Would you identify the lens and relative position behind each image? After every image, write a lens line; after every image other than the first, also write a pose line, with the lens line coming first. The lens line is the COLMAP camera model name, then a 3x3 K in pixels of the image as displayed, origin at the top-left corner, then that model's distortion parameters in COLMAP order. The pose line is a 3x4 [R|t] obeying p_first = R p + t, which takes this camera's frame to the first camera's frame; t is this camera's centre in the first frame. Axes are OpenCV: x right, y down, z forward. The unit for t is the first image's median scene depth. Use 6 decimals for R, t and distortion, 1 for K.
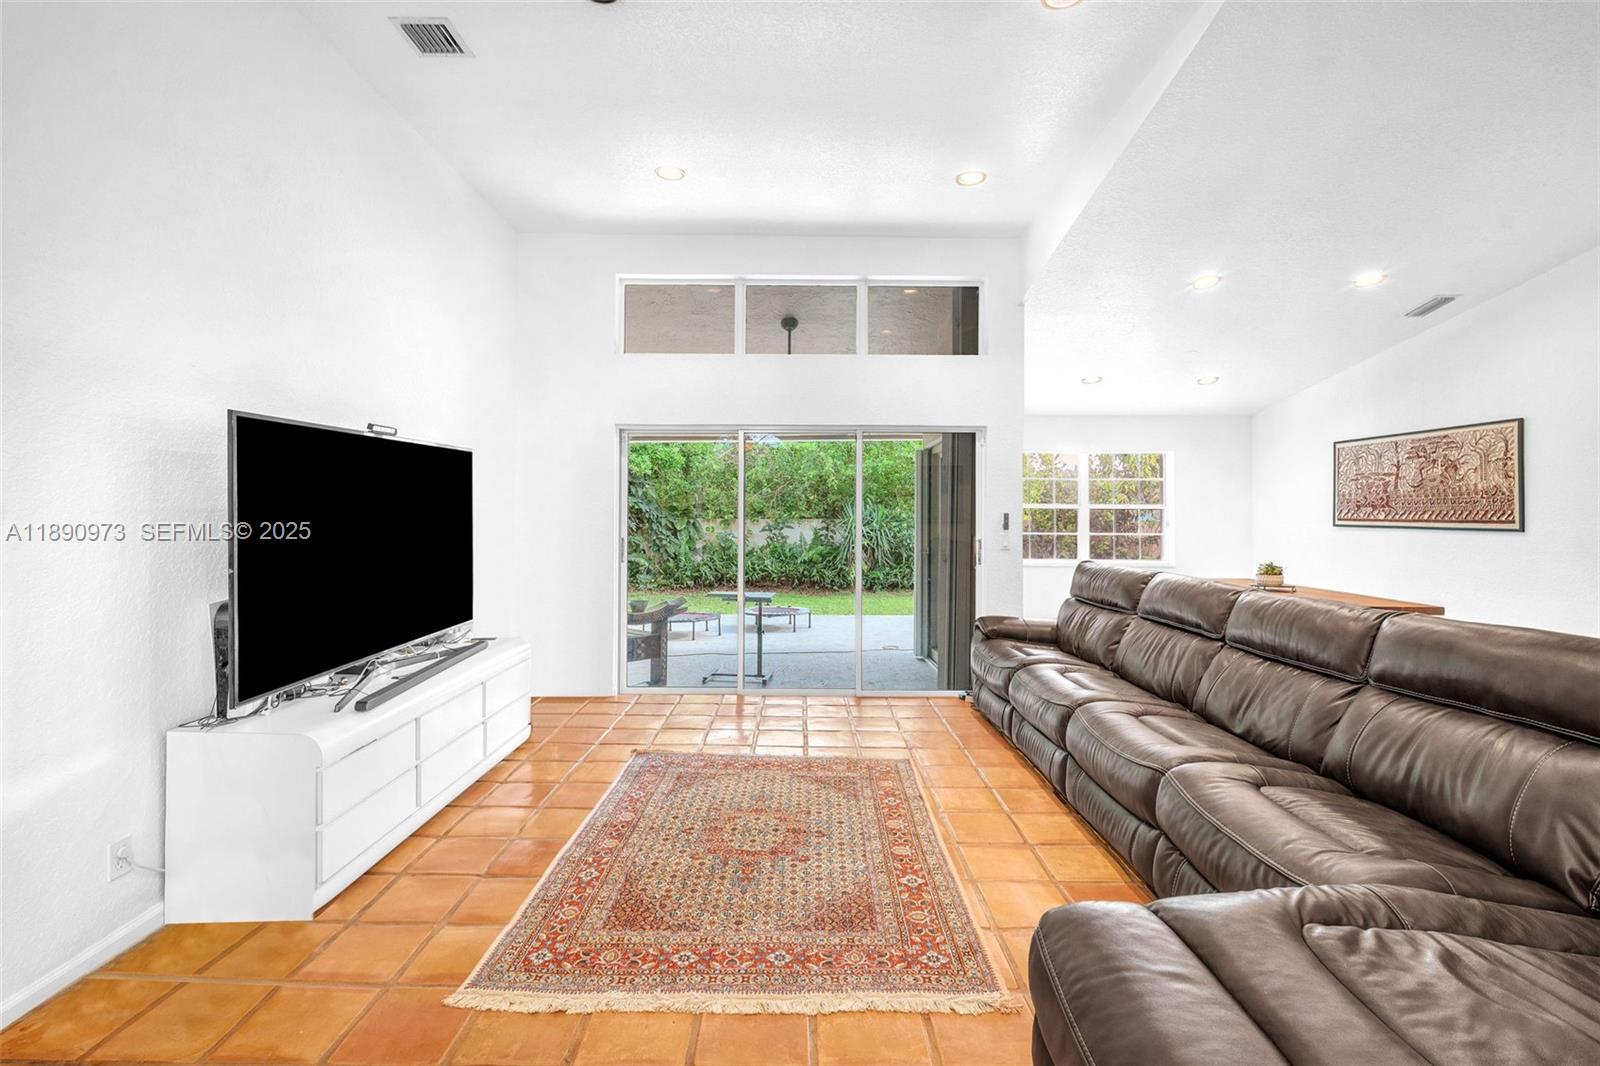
lens RADIAL K [[713.8, 0, 795.4], [0, 713.8, 506.3], [0, 0, 1]] dist [-0.006228, 0.000854]
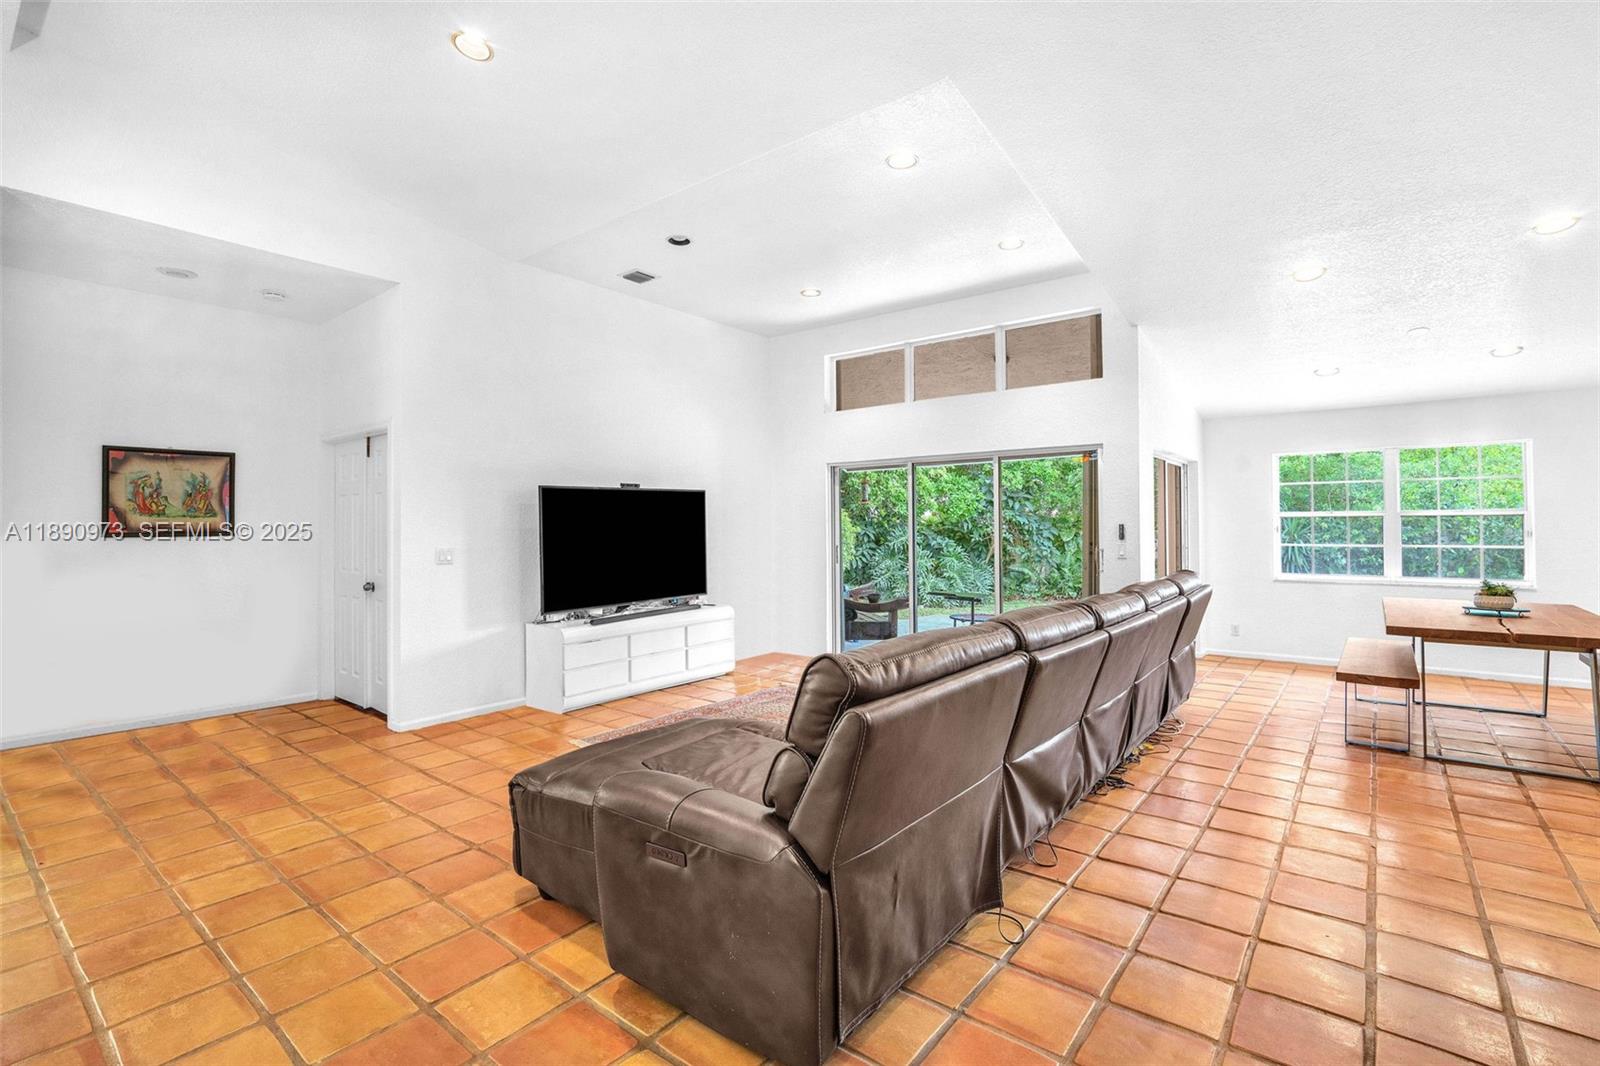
lens RADIAL K [[714.5, 0, 796.2], [0, 714.5, 535.3], [0, 0, 1]] dist [-0.010428, 0.001049]
pose [[0.789070, -0.003887, -0.614291, 0.565802], [0.018243, 0.999687, 0.017107, -0.001094], [0.614032, -0.024705, 0.788894, -0.140809]]
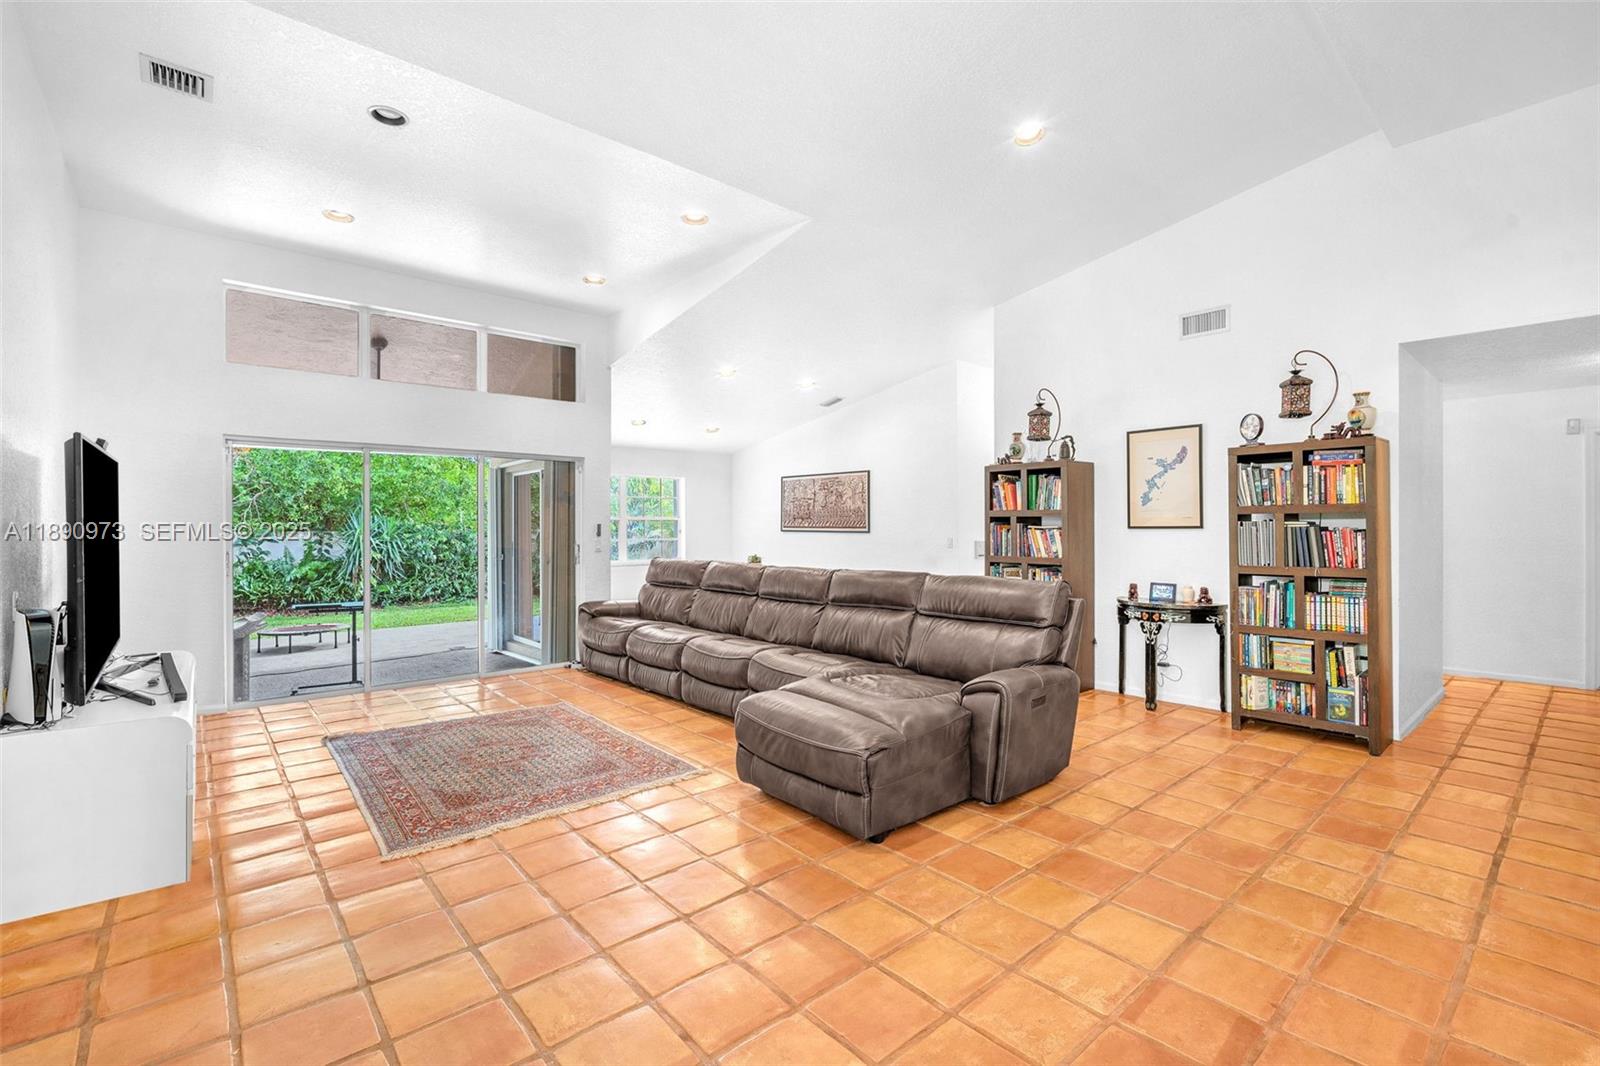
lens RADIAL K [[707.6, 0, 798.4], [0, 707.6, 540.6], [0, 0, 1]] dist [-0.008756, 0.000812]
pose [[0.753481, -0.020709, 0.657144, -0.296900], [-0.001694, 0.999439, 0.033437, -0.004294], [-0.657468, -0.026307, 0.753023, -0.241900]]
